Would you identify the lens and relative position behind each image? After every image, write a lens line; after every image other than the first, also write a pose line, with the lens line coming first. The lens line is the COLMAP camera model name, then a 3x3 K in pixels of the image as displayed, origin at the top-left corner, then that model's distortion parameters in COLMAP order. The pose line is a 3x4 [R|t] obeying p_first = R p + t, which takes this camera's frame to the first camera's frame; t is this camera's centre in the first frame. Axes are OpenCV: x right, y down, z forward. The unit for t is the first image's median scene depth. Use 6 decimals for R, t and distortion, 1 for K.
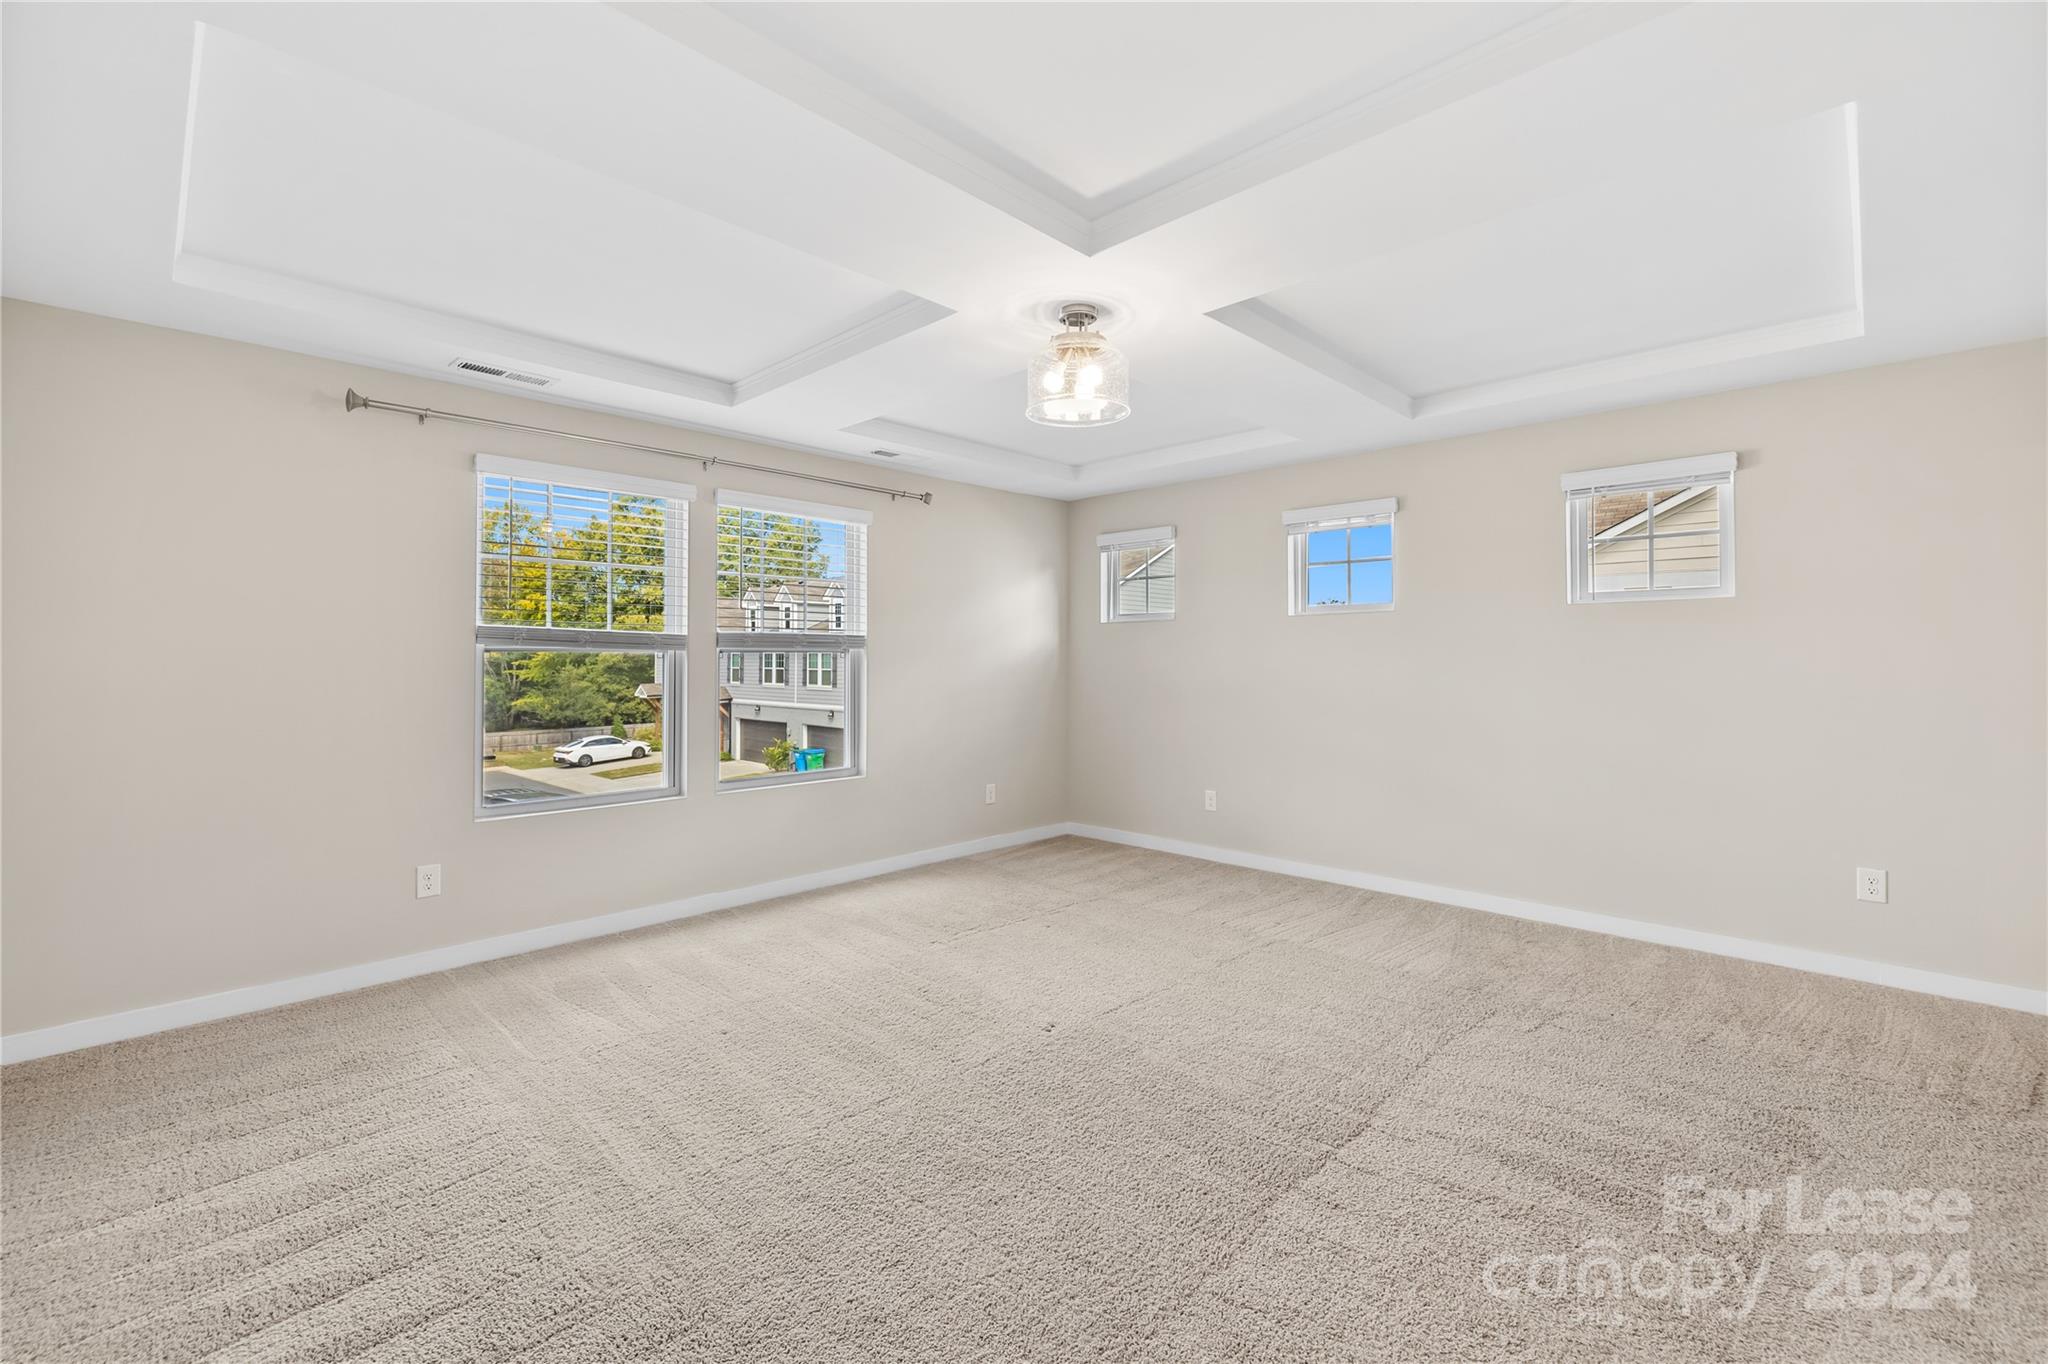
lens RADIAL K [[878.7, 0, 1014.9], [0, 878.7, 664.5], [0, 0, 1]] dist [0.001343, 0.000788]
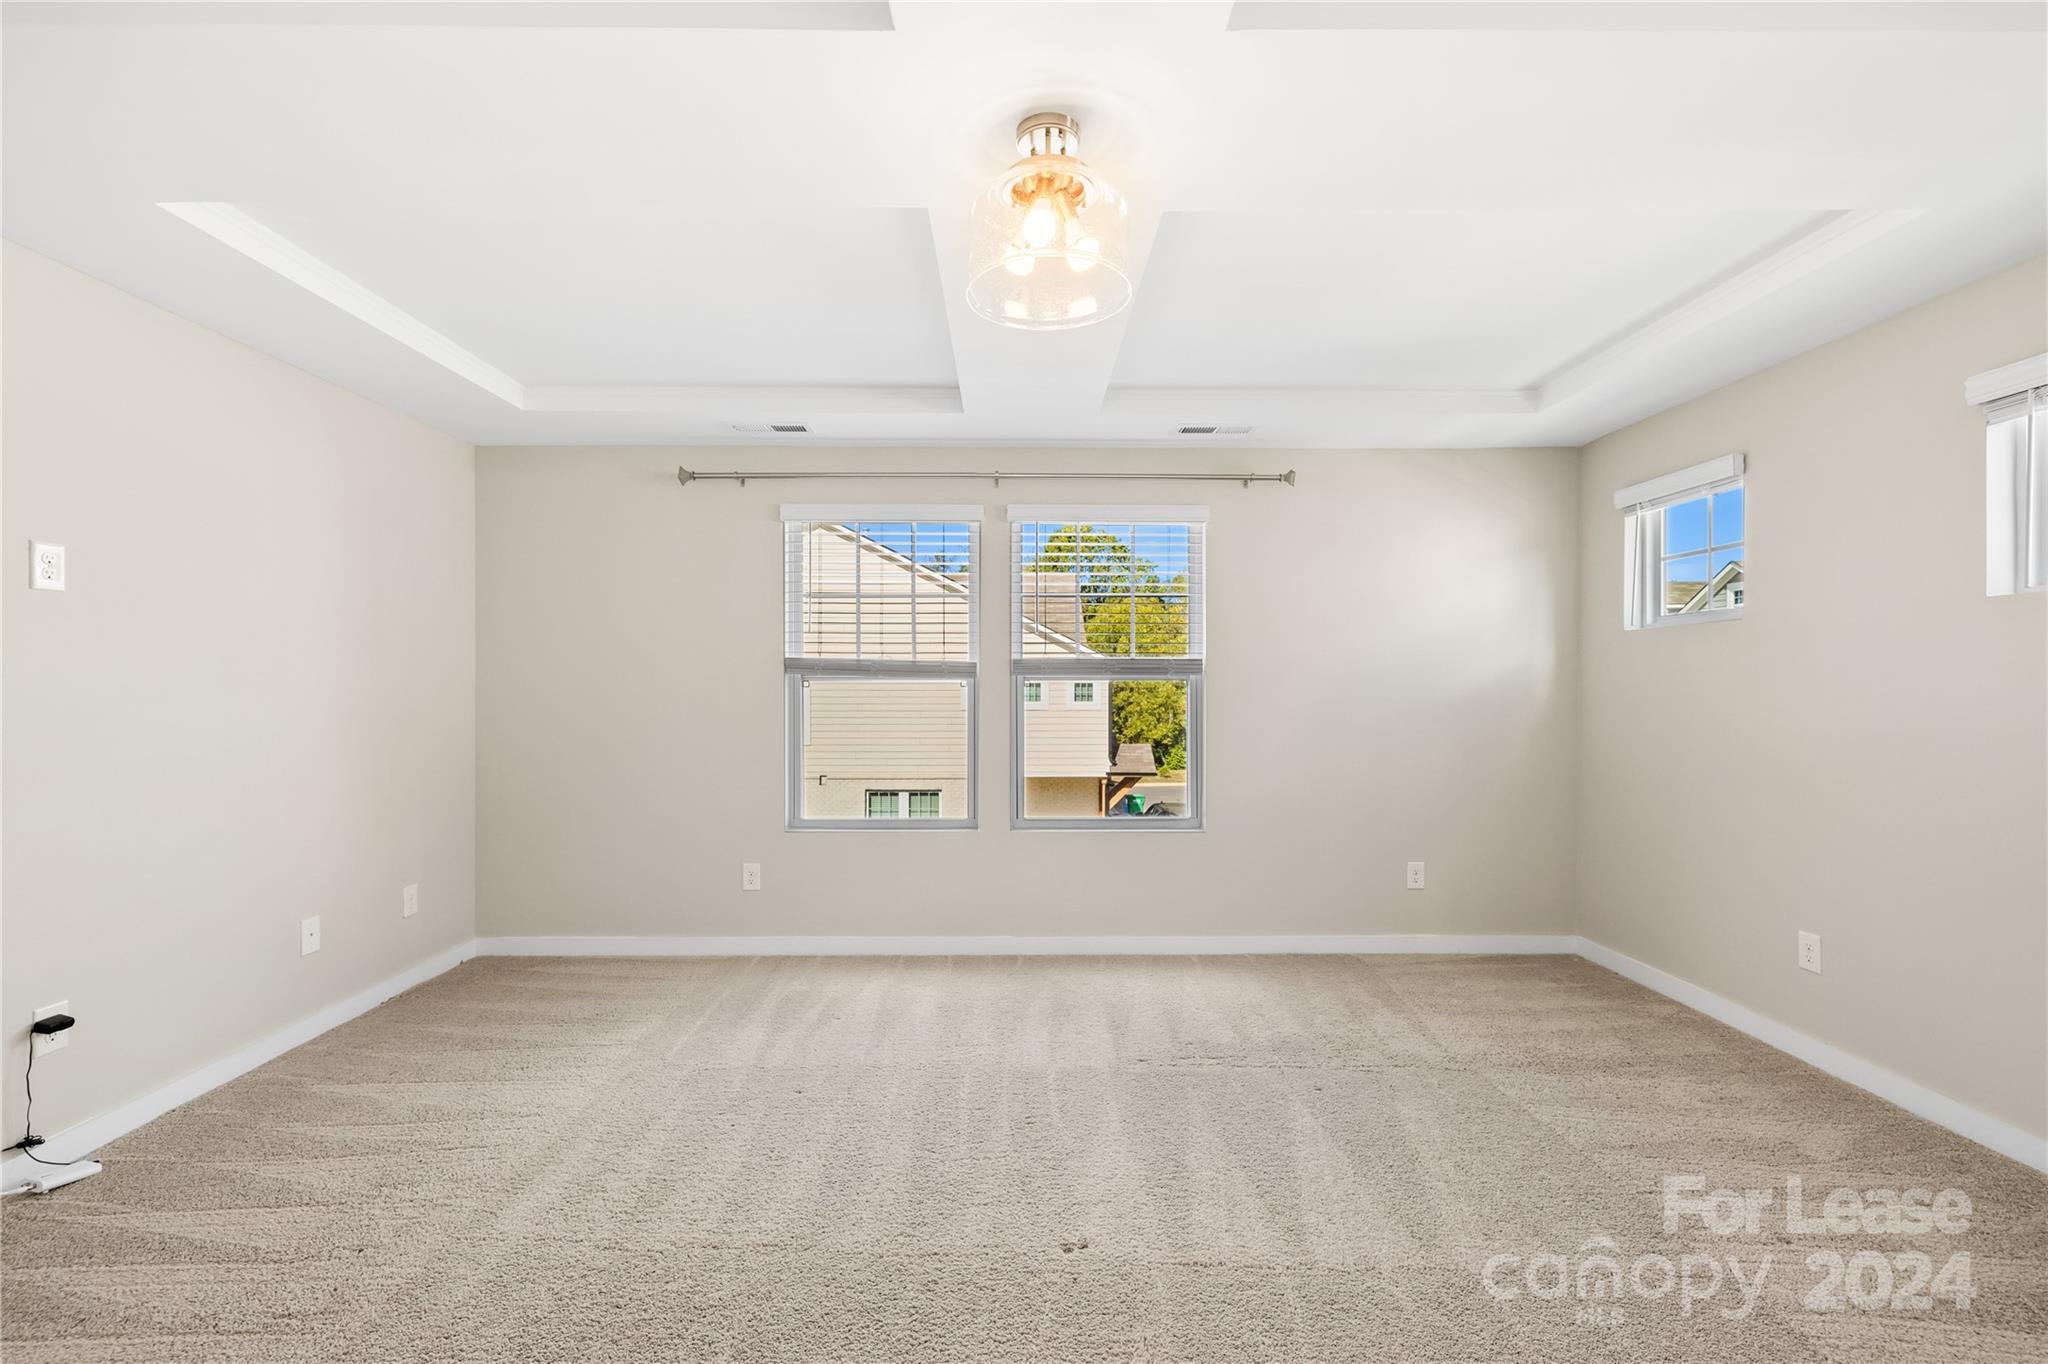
lens RADIAL K [[878.7, 0, 1030.7], [0, 878.7, 691.0], [0, 0, 1]] dist [0.001343, 0.000788]
pose [[0.704359, 0.005027, -0.709826, 0.312911], [-0.005177, 0.999985, 0.001945, -0.003295], [0.709825, 0.002305, 0.704374, 0.329236]]
